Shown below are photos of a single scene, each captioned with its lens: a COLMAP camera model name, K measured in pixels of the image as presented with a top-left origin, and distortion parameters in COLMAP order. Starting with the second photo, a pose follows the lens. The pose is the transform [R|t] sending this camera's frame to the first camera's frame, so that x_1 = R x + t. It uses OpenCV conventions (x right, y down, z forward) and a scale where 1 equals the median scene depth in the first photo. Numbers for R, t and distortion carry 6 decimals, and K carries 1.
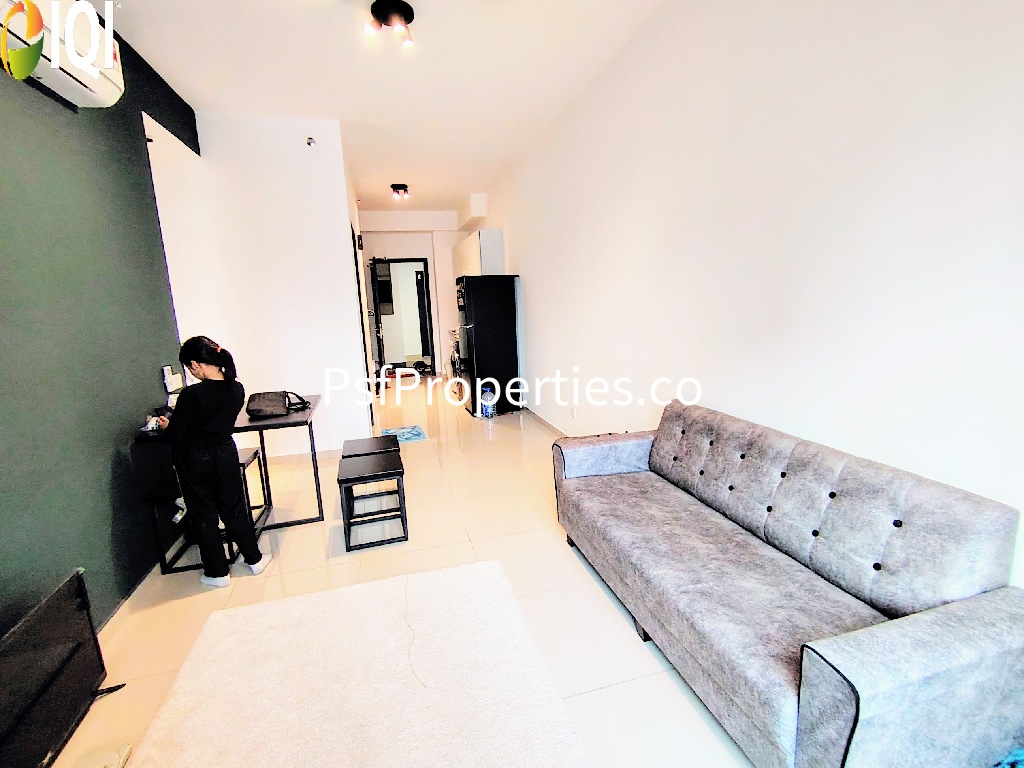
lens RADIAL K [[488.4, 0, 515.3], [0, 488.4, 380.1], [0, 0, 1]] dist [0.013460, -0.000643]
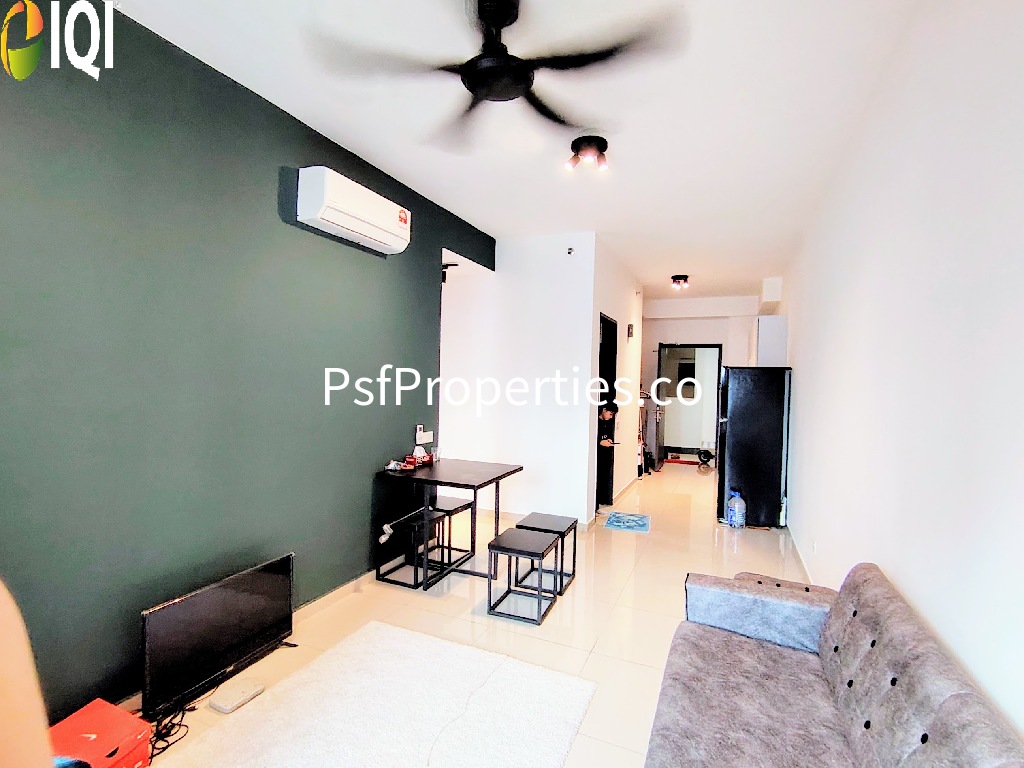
lens RADIAL K [[482.3, 0, 514.3], [0, 482.3, 385.5], [0, 0, 1]] dist [0.012961, -0.000505]
pose [[0.775441, 0.070183, -0.627508, 0.323007], [-0.161620, 0.982758, -0.089806, -0.059663], [0.610386, 0.171057, 0.773414, 0.106889]]
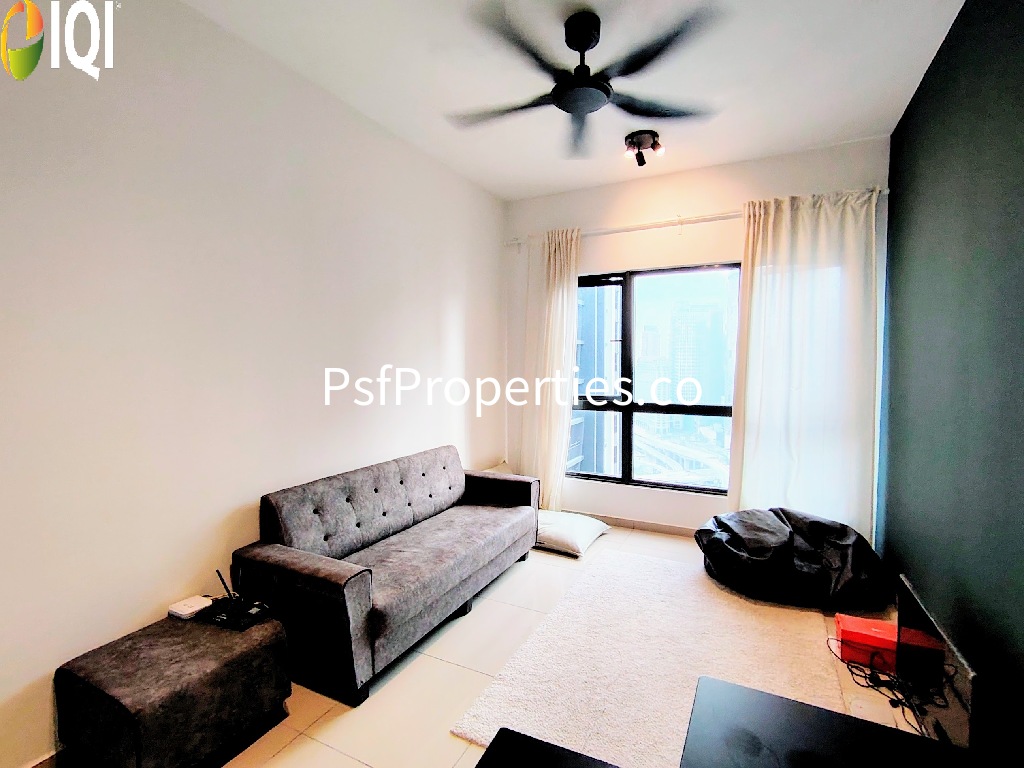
lens RADIAL K [[488.4, 0, 515.3], [0, 488.4, 380.1], [0, 0, 1]] dist [0.013460, -0.000643]
pose [[-0.738917, 0.017176, 0.673578, -0.520404], [0.148557, 0.979228, 0.137998, -0.192354], [-0.657216, 0.202034, -0.726120, 1.198254]]
